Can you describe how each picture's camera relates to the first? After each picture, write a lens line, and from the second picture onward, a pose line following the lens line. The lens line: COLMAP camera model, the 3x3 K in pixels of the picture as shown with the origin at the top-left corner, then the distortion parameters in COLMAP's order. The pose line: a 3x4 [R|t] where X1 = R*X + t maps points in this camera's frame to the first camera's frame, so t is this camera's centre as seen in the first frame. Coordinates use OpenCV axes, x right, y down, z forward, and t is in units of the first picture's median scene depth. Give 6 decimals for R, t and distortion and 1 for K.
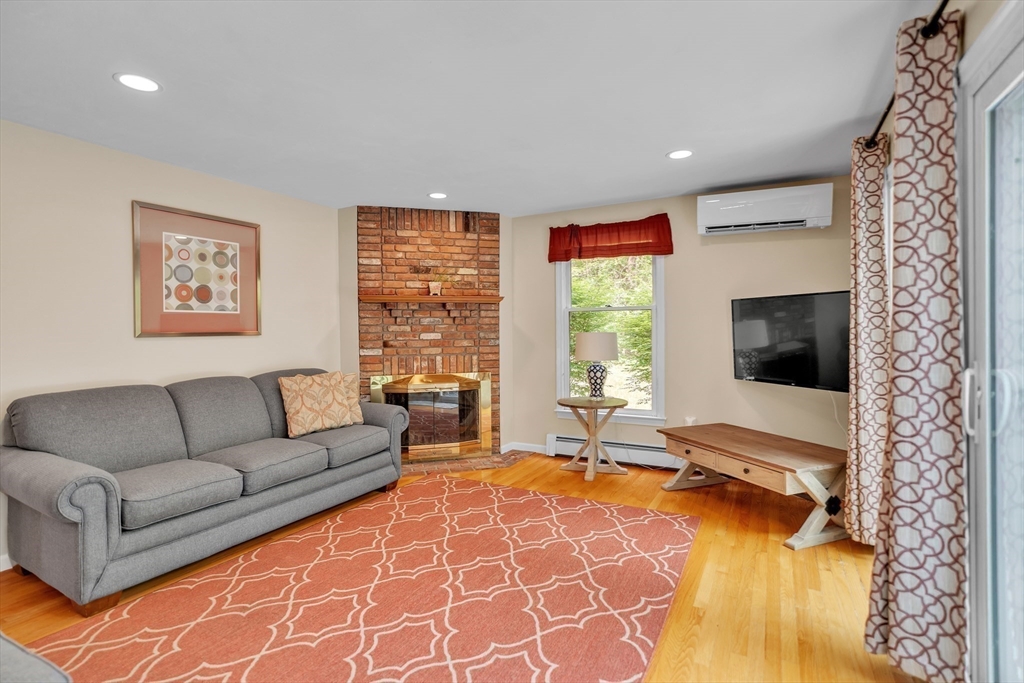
lens RADIAL K [[494.7, 0, 506.6], [0, 494.7, 338.5], [0, 0, 1]] dist [-0.008929, 0.000642]
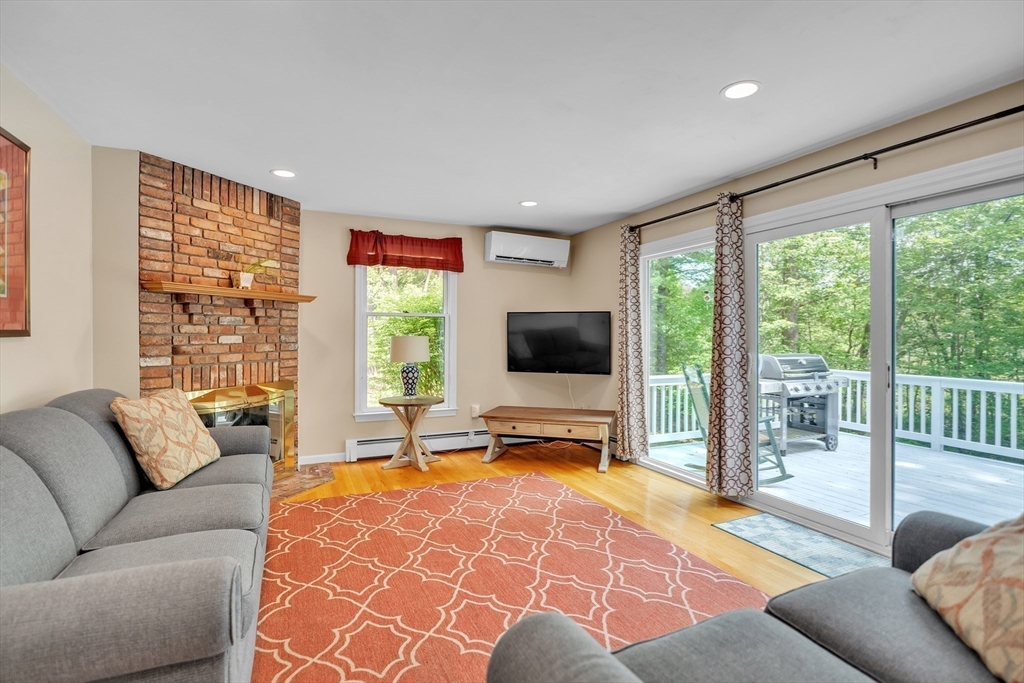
lens RADIAL K [[494.7, 0, 505.8], [0, 494.7, 340.1], [0, 0, 1]] dist [-0.008929, 0.000642]
pose [[0.602604, 0.000891, 0.798040, -0.541459], [0.005126, 0.999974, -0.004986, 0.002756], [-0.798024, 0.007095, 0.602584, 0.173961]]
